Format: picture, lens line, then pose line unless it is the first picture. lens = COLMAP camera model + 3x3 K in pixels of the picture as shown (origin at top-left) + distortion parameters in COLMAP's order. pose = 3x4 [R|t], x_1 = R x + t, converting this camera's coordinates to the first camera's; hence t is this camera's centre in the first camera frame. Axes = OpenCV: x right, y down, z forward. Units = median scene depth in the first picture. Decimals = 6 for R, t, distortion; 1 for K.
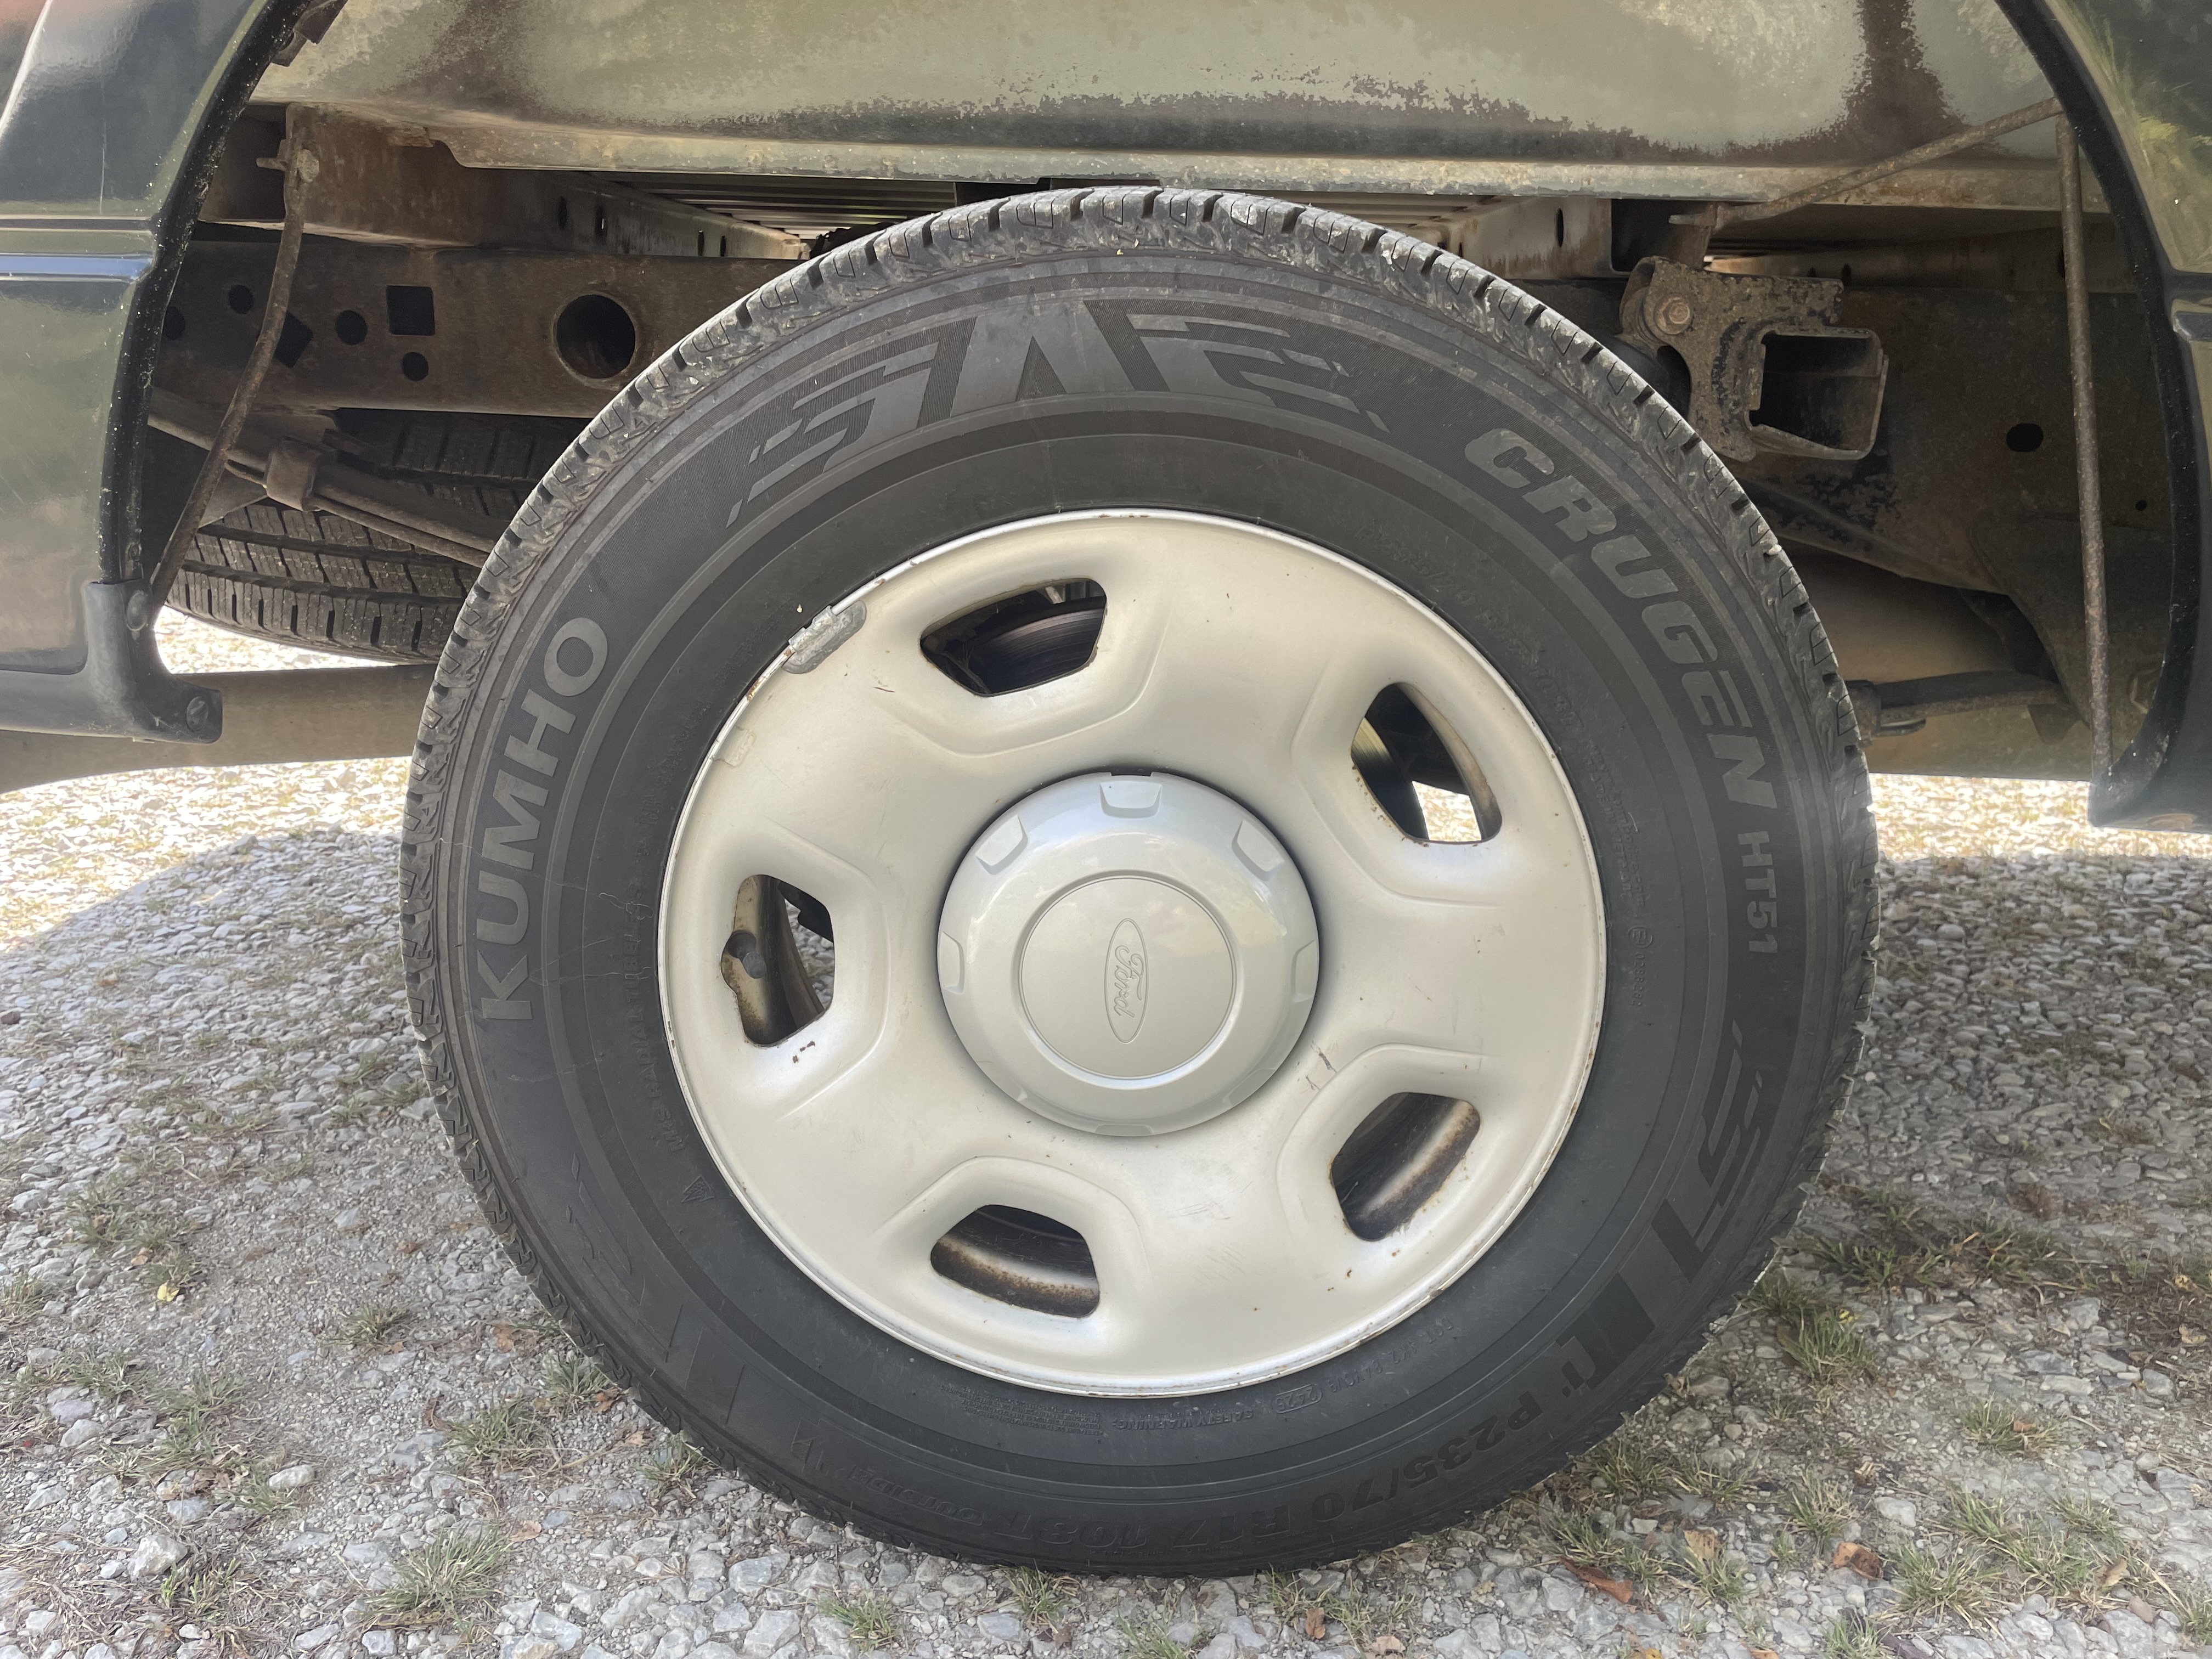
lens RADIAL K [[1681.2, 0, 1105.1], [0, 1681.2, 833.7], [0, 0, 1]] dist [0.053236, -0.073046]
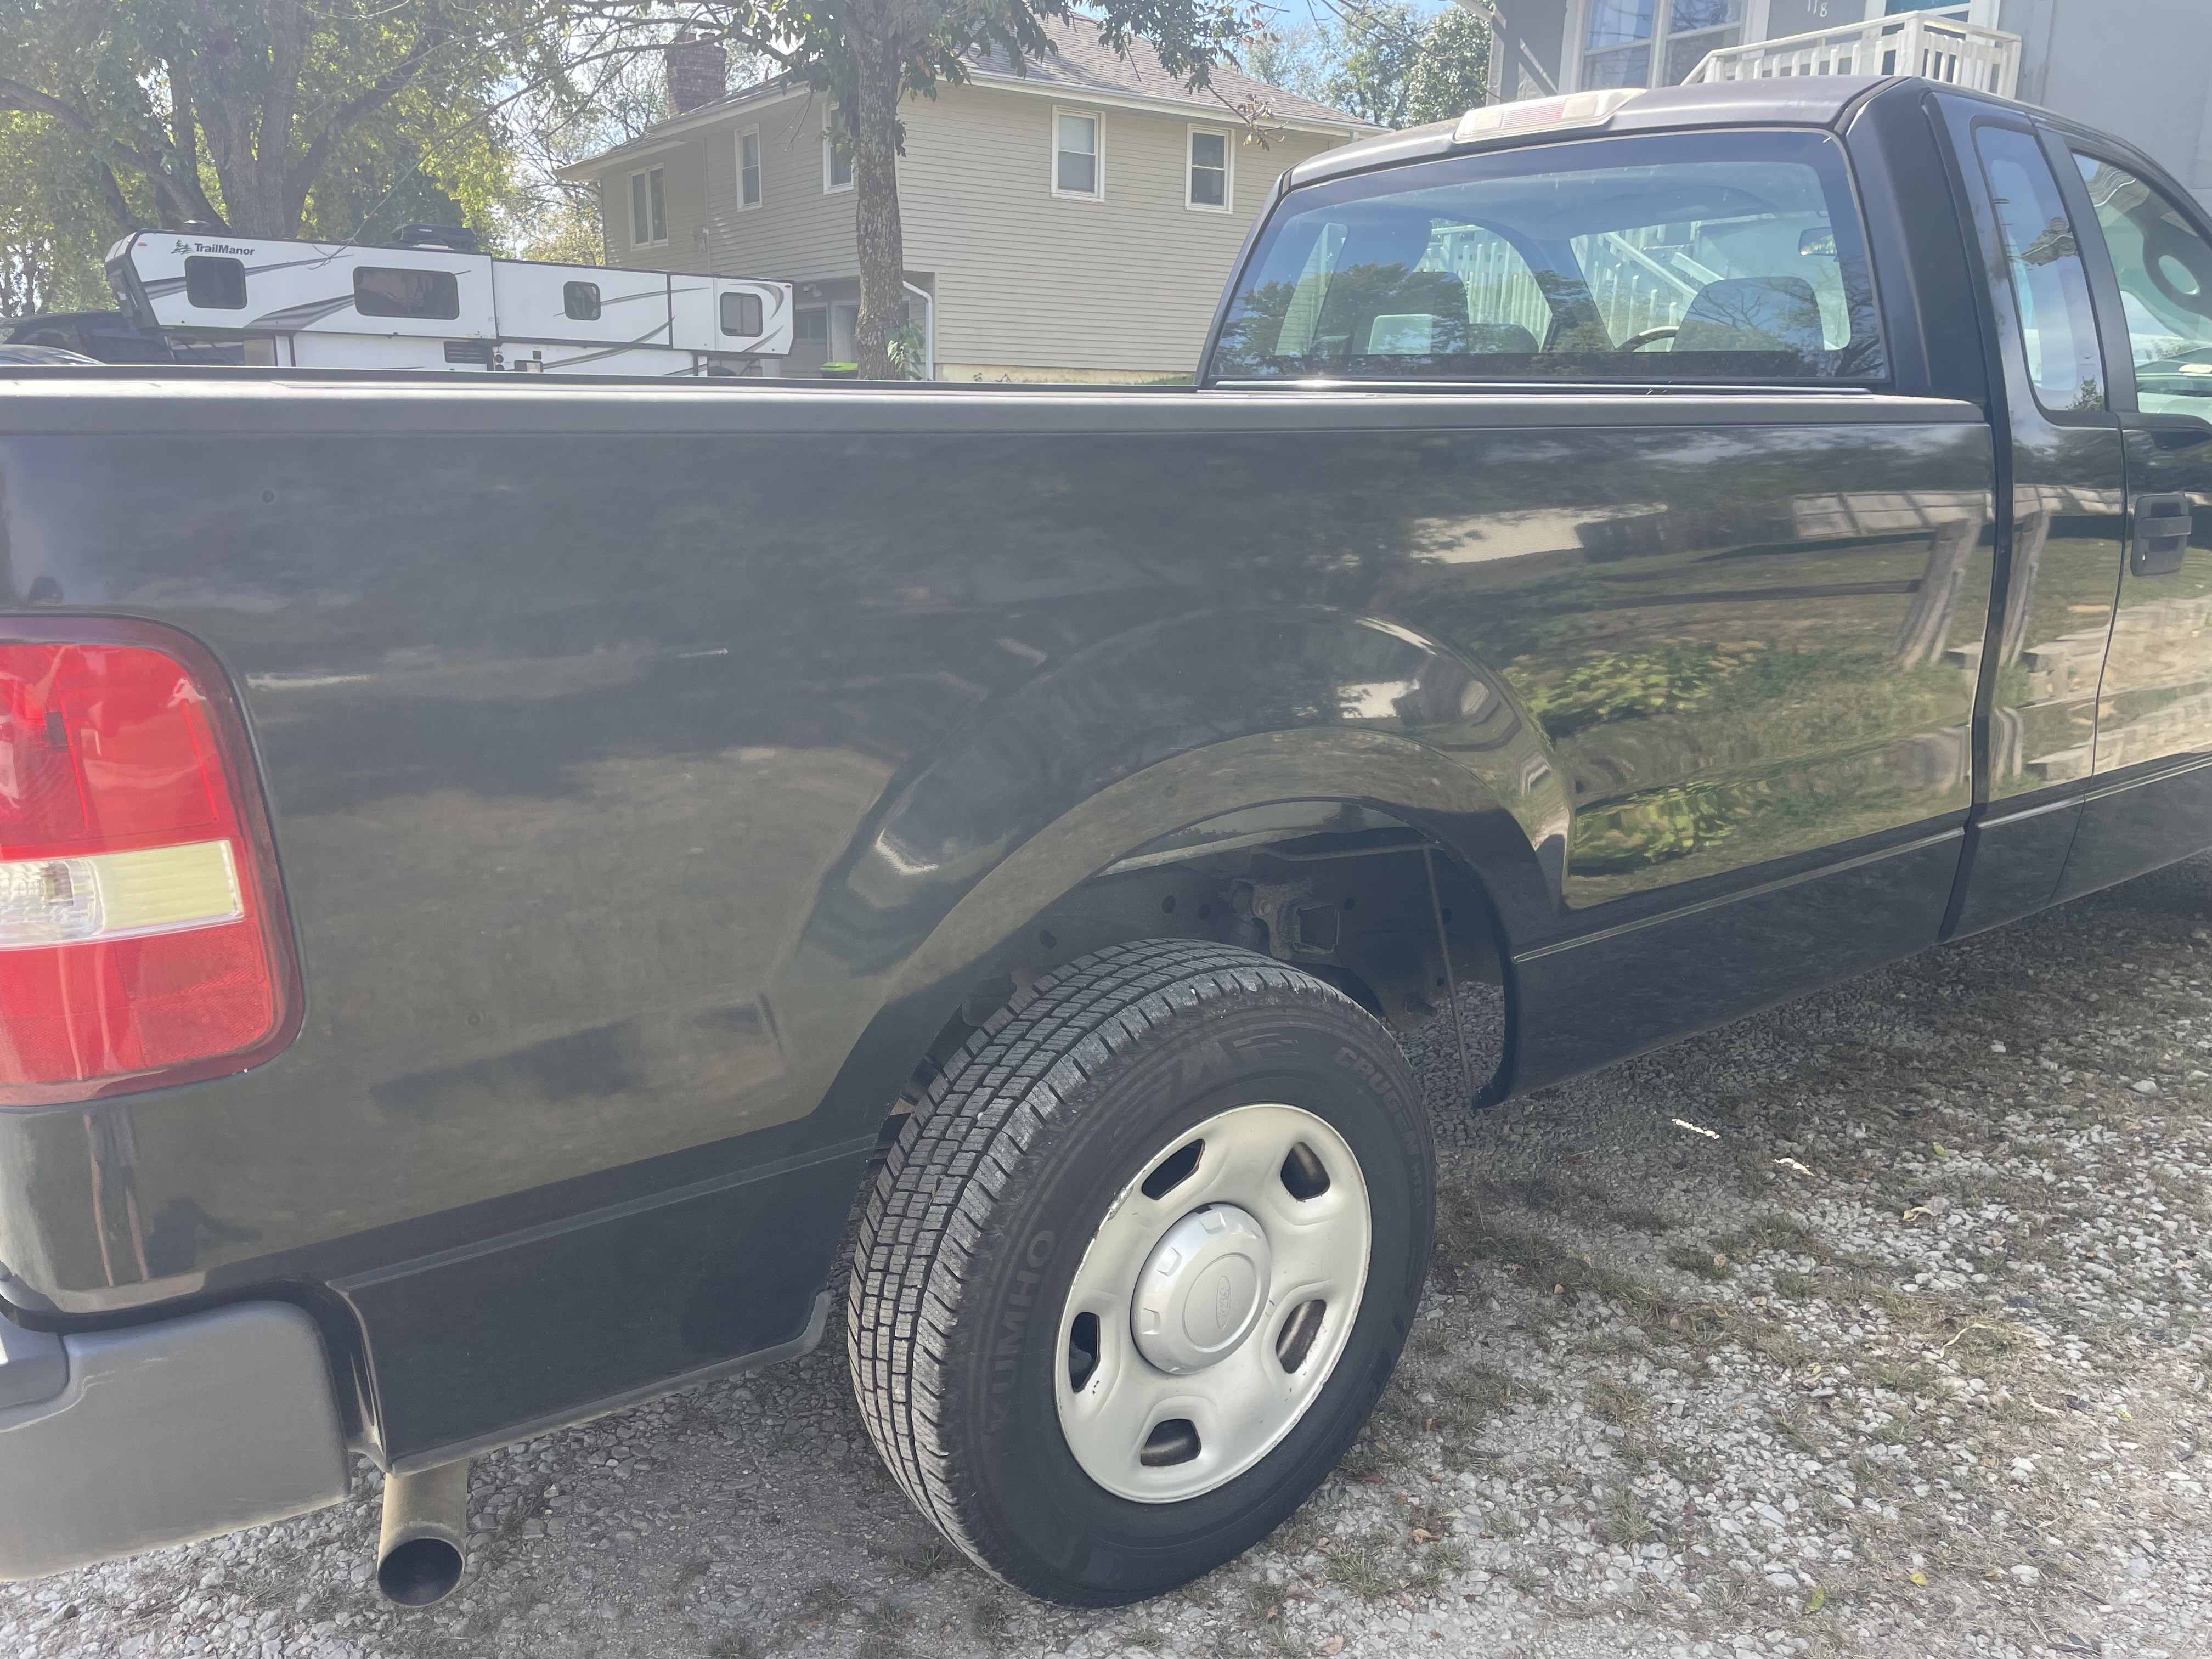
lens RADIAL K [[1681.2, 0, 1103.3], [0, 1681.2, 824.2], [0, 0, 1]] dist [0.053236, -0.073046]
pose [[0.771291, -0.173809, 0.612292, -1.419809], [0.175839, 0.982740, 0.057467, -0.718097], [-0.611712, 0.063341, 0.788541, -0.742832]]
